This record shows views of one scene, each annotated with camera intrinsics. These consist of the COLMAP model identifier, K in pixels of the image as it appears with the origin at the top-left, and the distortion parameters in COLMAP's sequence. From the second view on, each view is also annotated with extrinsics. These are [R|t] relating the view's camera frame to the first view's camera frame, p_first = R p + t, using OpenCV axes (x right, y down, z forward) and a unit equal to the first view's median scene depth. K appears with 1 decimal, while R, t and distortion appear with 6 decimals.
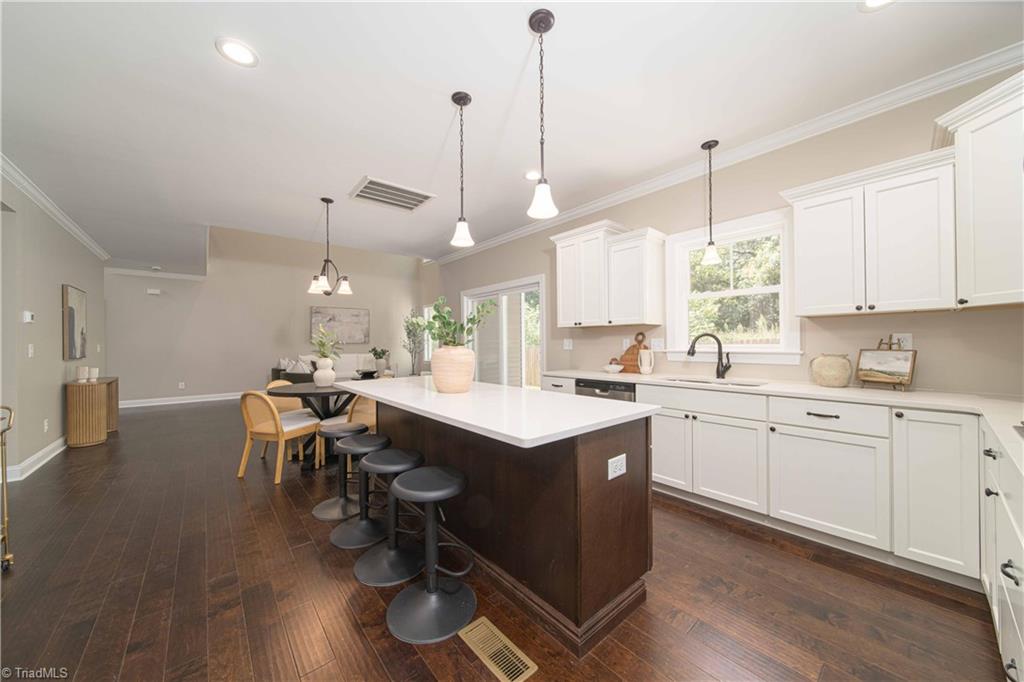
lens RADIAL K [[363.3, 0, 511.0], [0, 363.3, 342.6], [0, 0, 1]] dist [-0.006935, -0.000209]
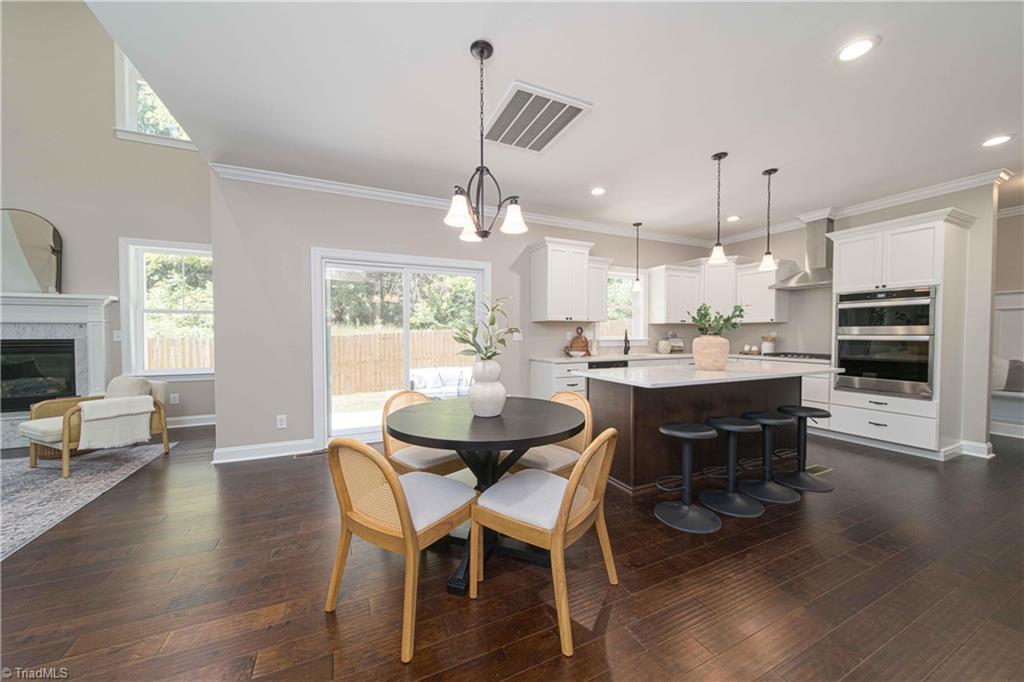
lens RADIAL K [[363.3, 0, 511.0], [0, 363.3, 342.6], [0, 0, 1]] dist [-0.006935, -0.000209]
pose [[0.257810, -0.013220, 0.966105, -1.078332], [-0.002892, 0.999891, 0.014455, 0.012040], [-0.966191, -0.006521, 0.257744, 0.902523]]
